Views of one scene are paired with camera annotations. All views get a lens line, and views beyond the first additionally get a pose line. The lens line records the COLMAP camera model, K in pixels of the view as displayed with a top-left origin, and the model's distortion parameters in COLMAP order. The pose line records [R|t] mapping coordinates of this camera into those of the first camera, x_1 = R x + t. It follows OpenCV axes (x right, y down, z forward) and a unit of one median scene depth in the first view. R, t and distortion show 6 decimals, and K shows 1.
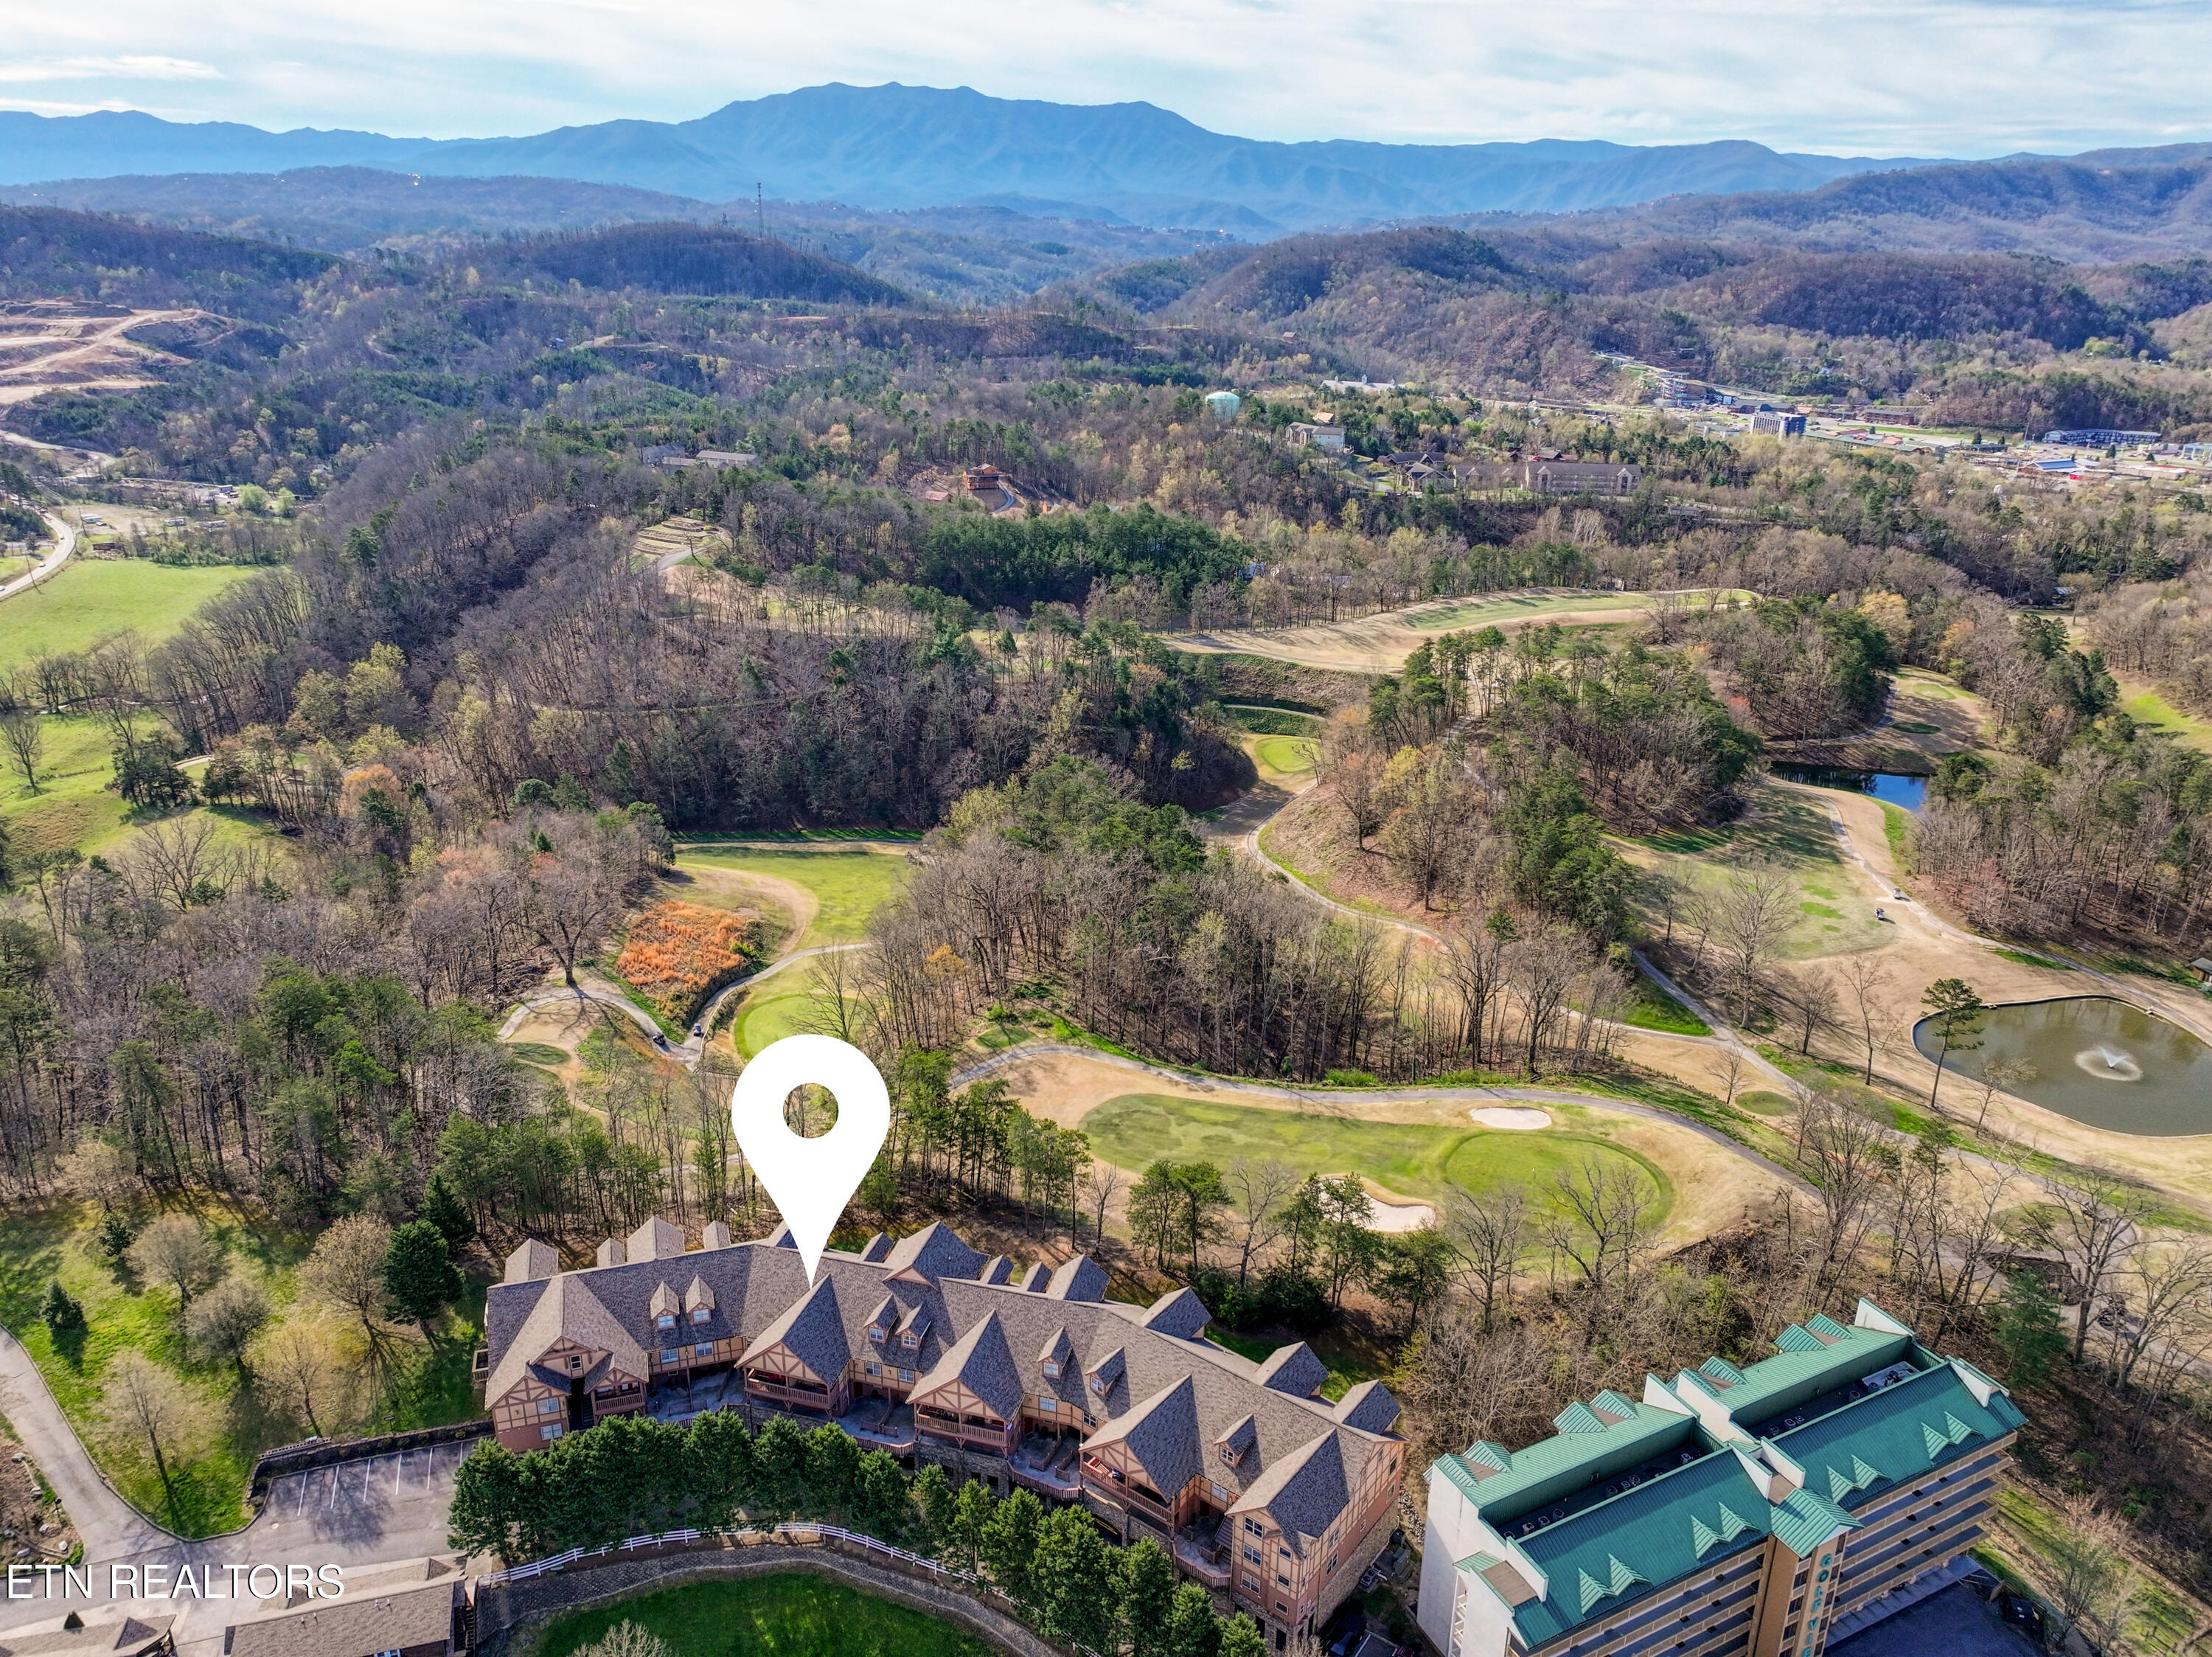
lens RADIAL K [[1548.2, 0, 1114.1], [0, 1548.2, 837.5], [0, 0, 1]] dist [-0.003444, 0.020012]
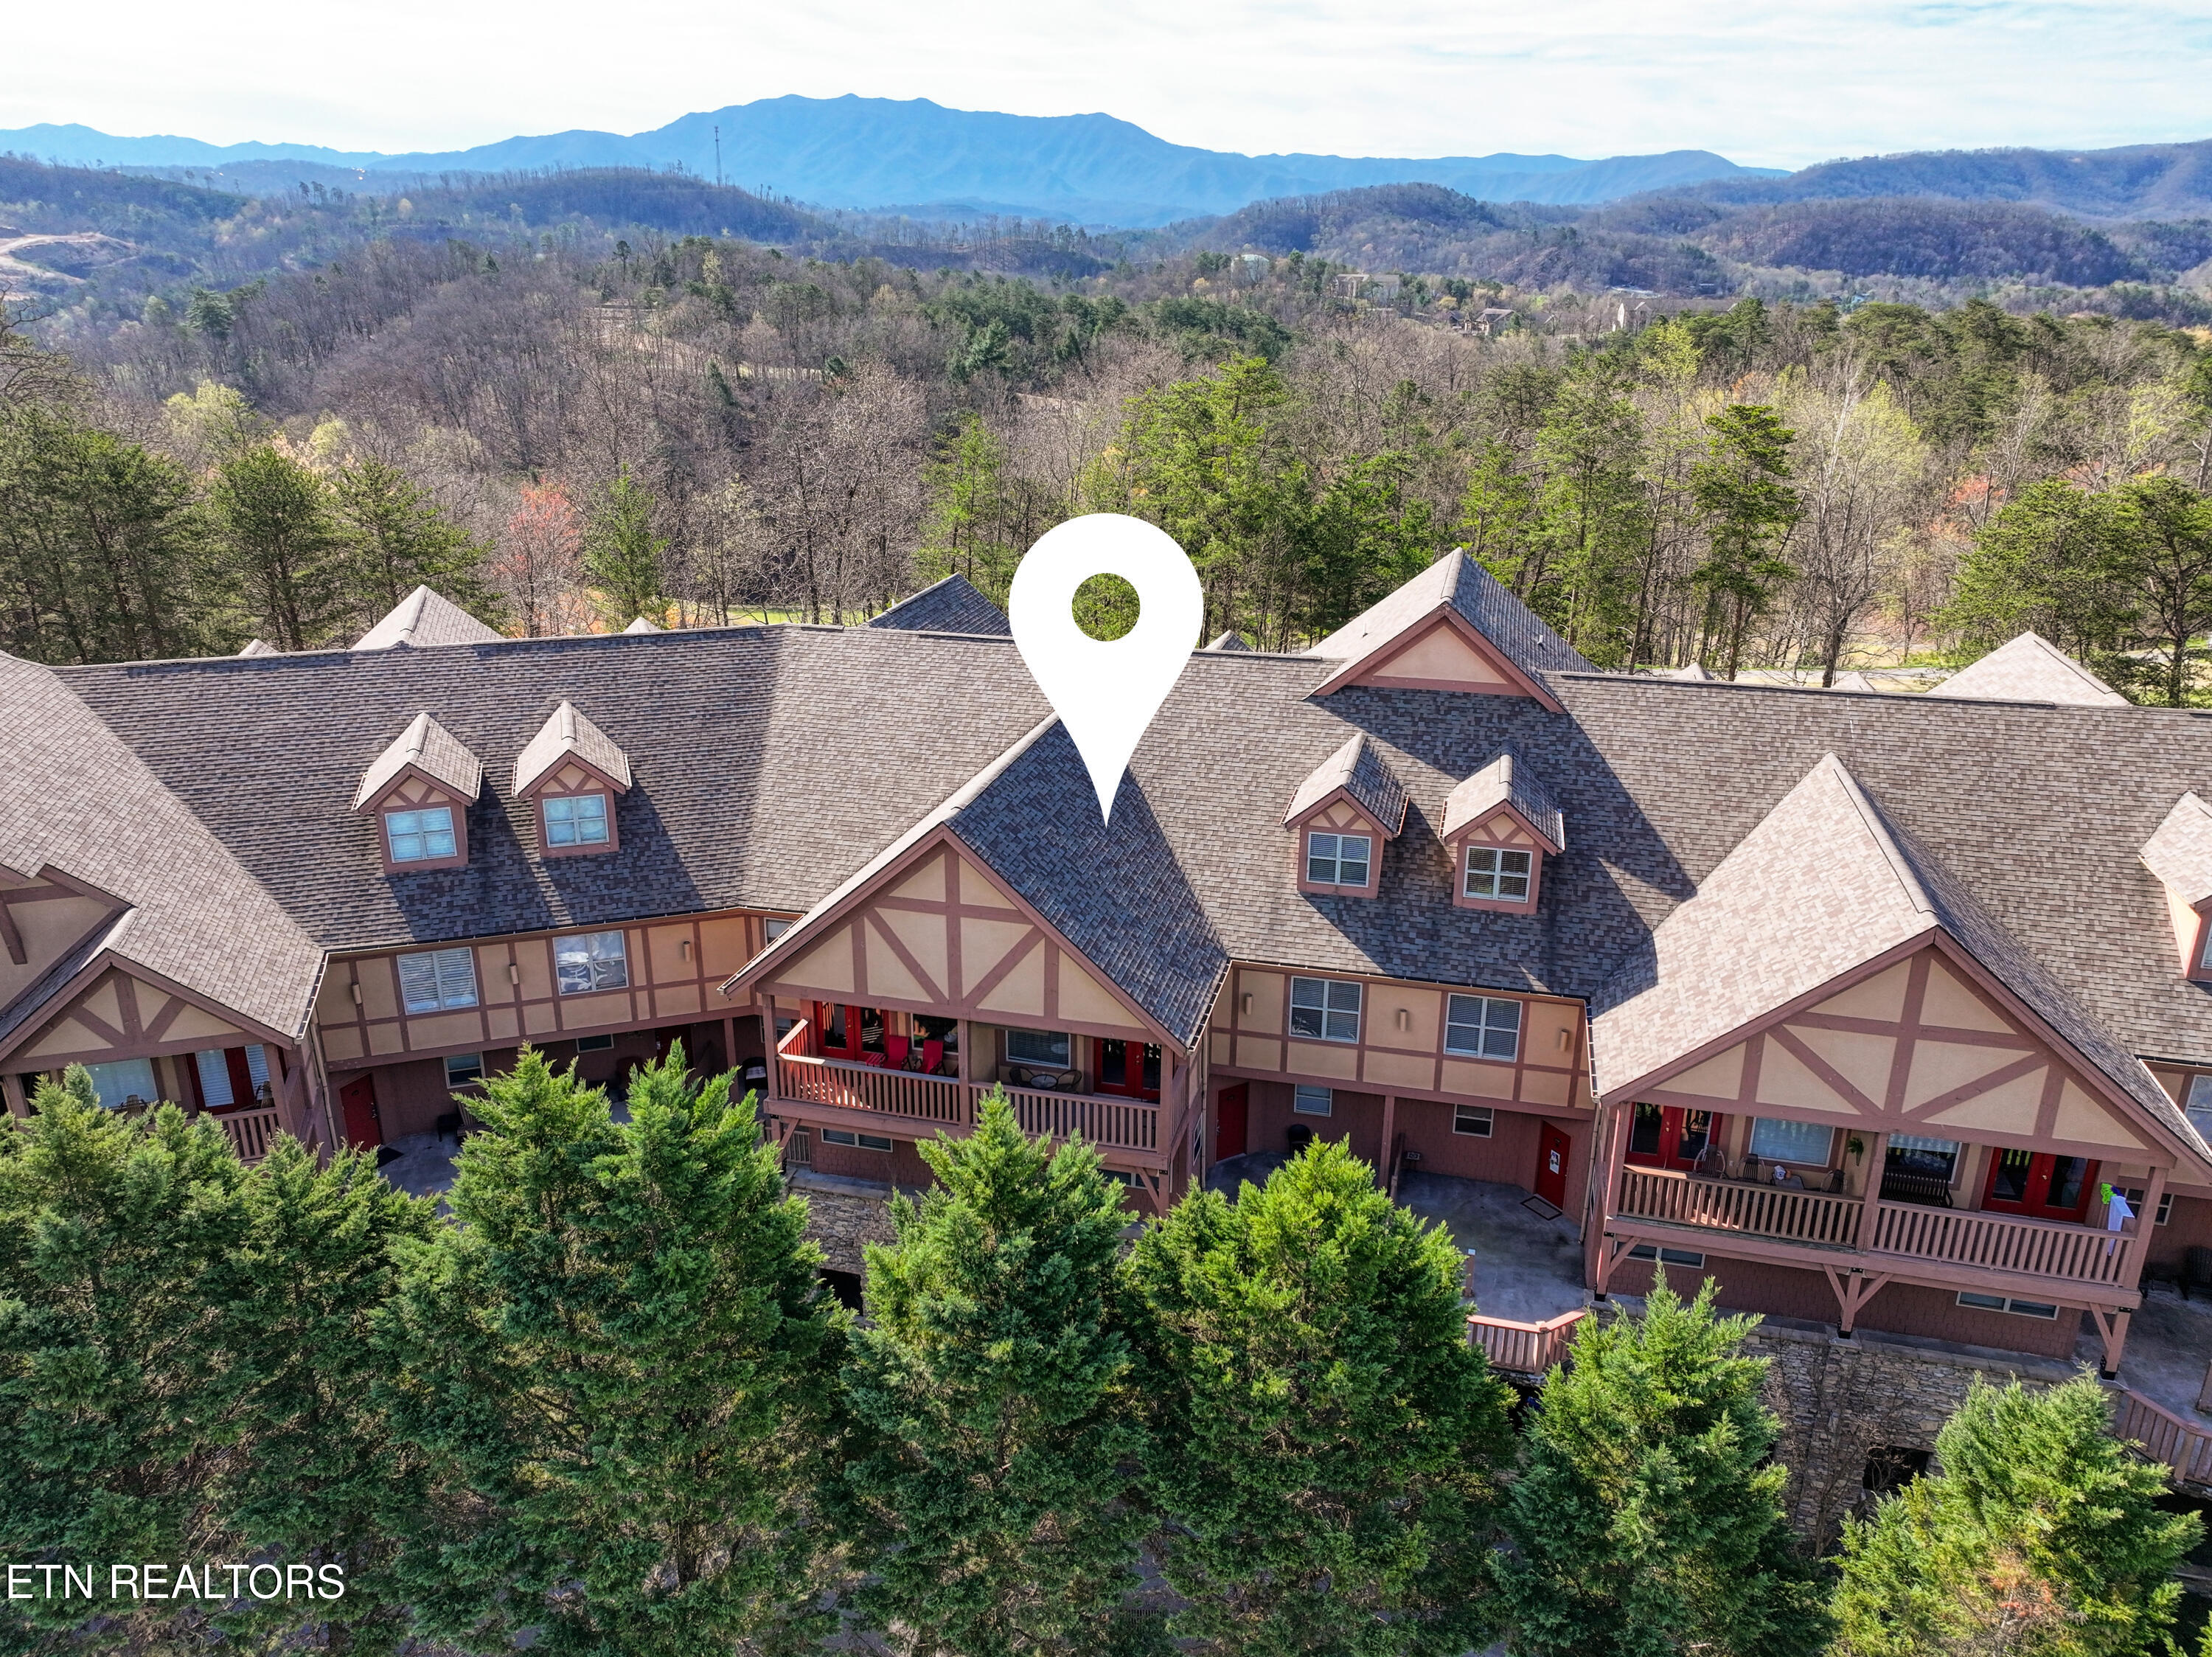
lens RADIAL K [[1548.2, 0, 1114.1], [0, 1548.2, 837.5], [0, 0, 1]] dist [-0.003444, 0.020012]
pose [[0.999660, -0.011348, 0.023474, -0.031723], [0.011625, 0.999864, -0.011695, 0.052790], [-0.023338, 0.011964, 0.999656, 0.127232]]
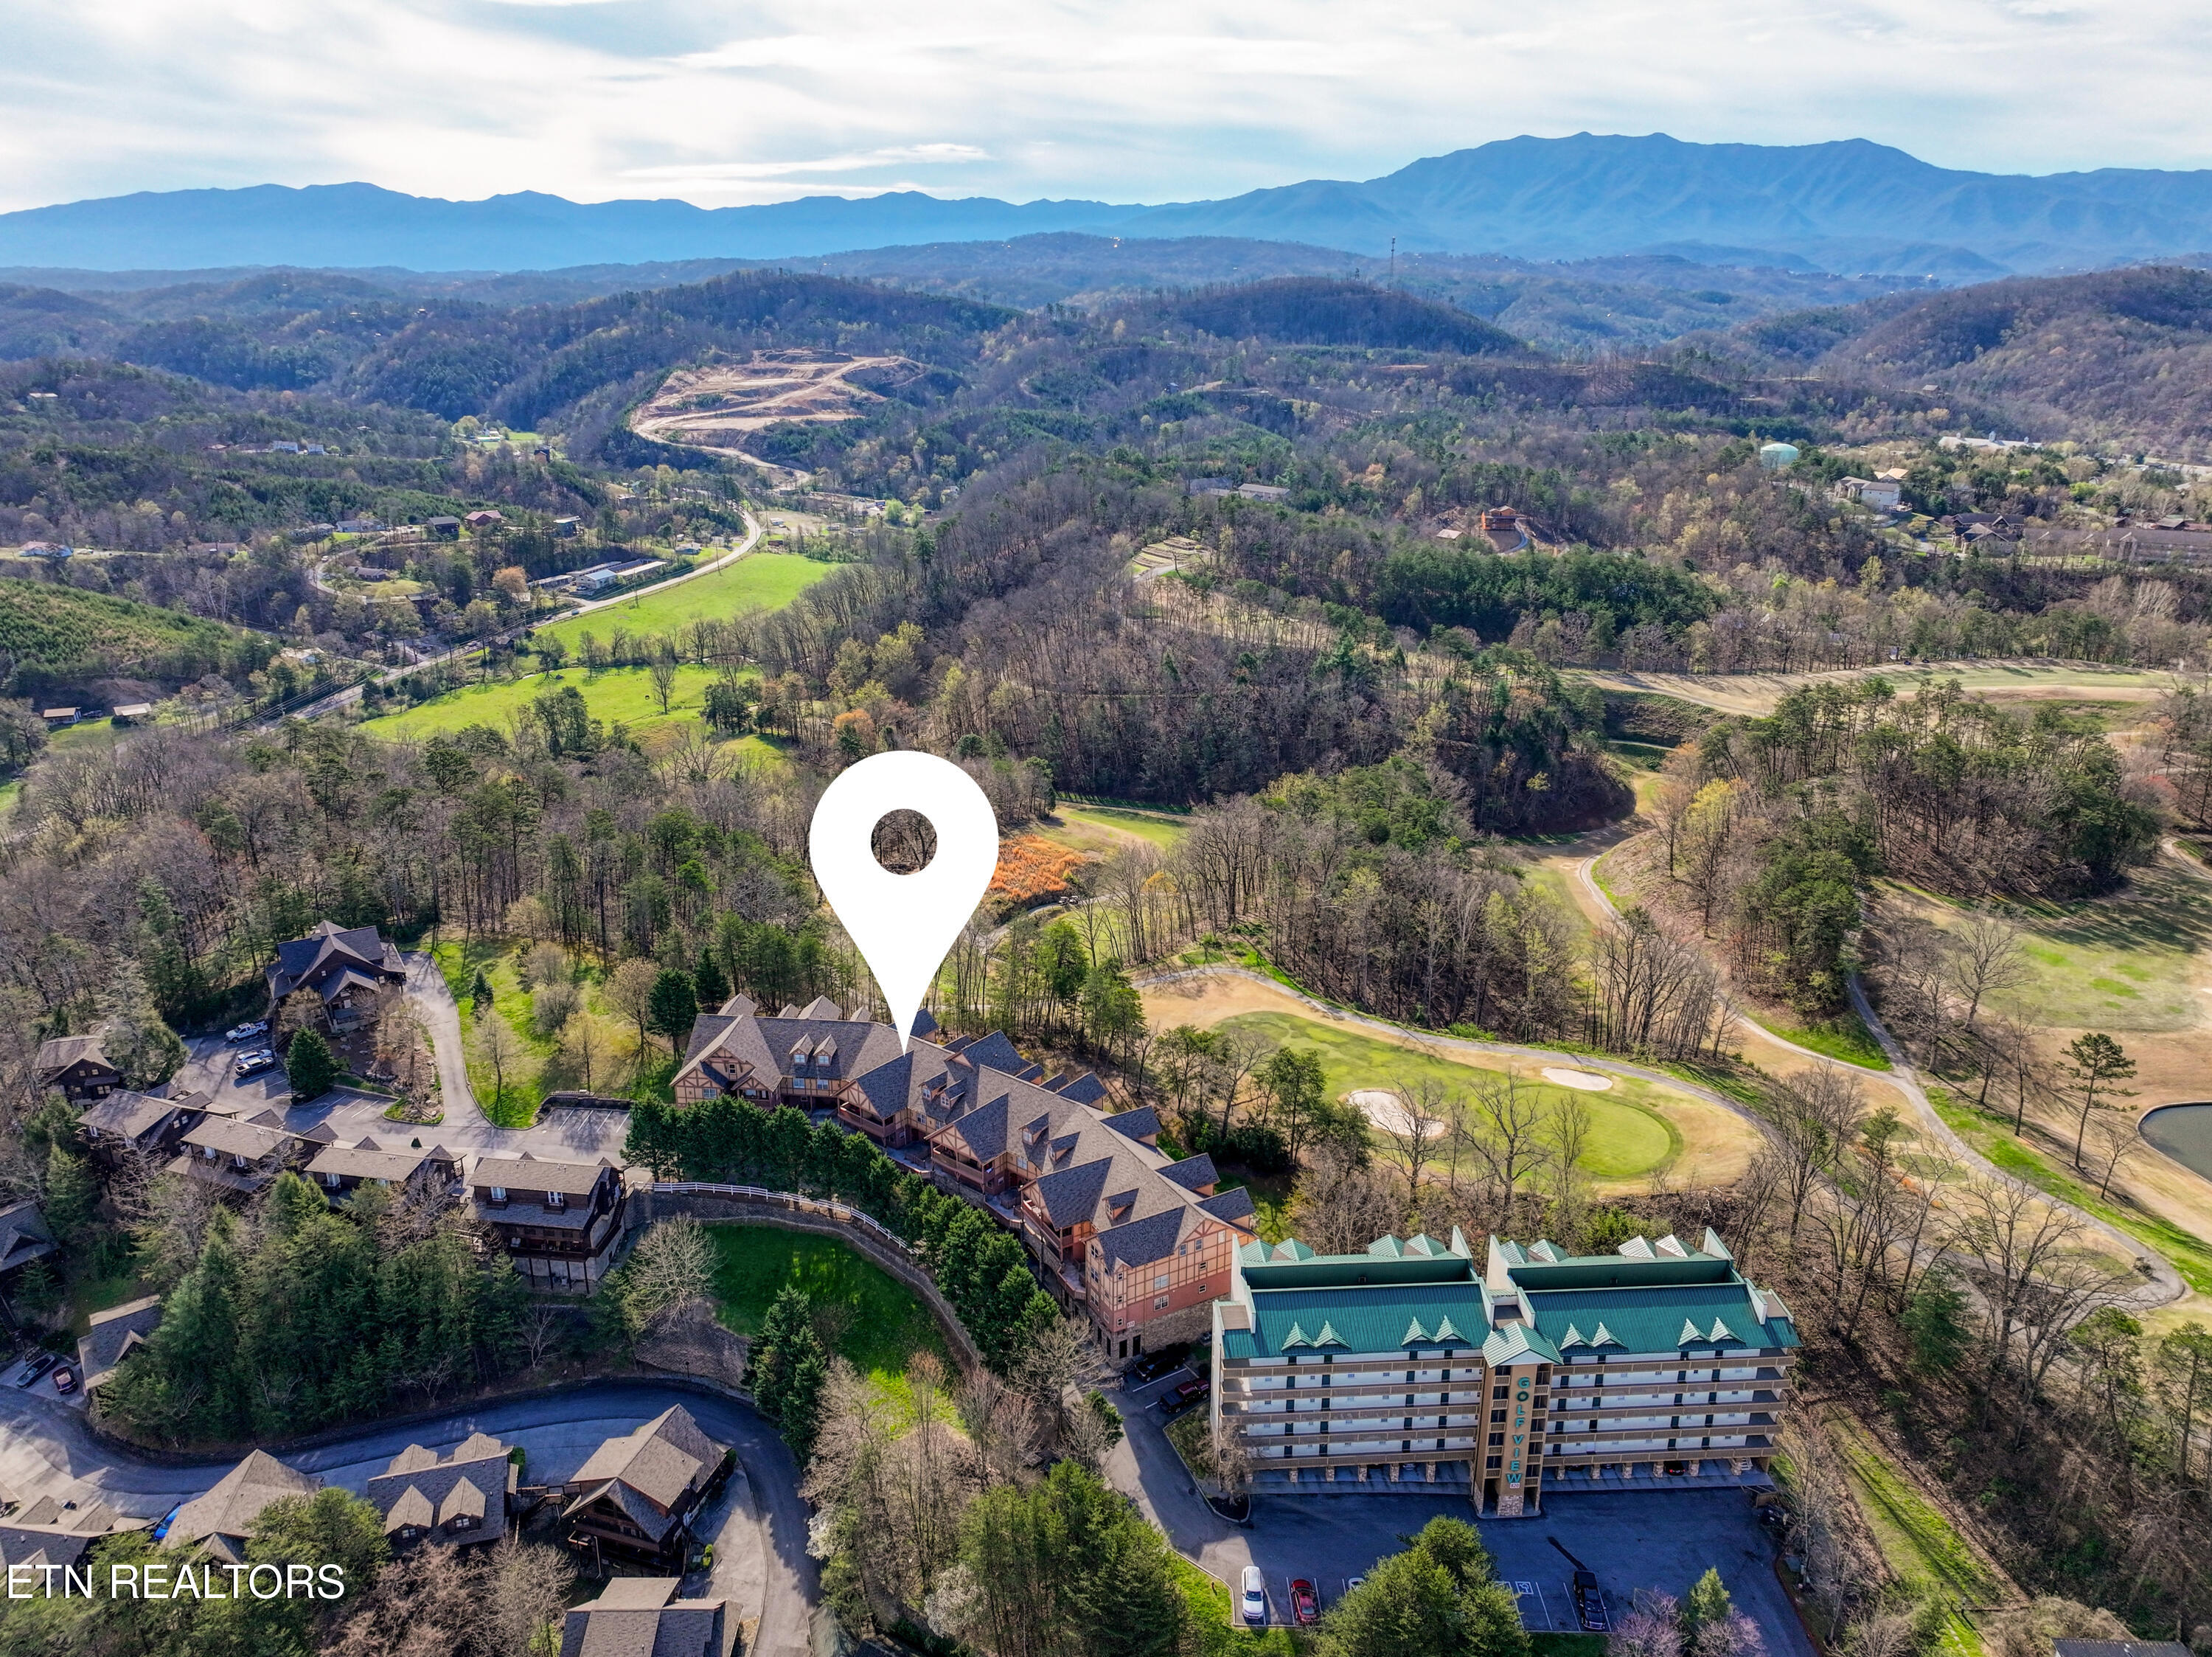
lens RADIAL K [[1548.2, 0, 1114.1], [0, 1548.2, 837.5], [0, 0, 1]] dist [-0.003444, 0.020012]
pose [[0.919845, 0.121136, -0.373109, 0.078579], [-0.132070, 0.991233, -0.003779, 0.013477], [0.369380, 0.052752, 0.927780, -0.034513]]
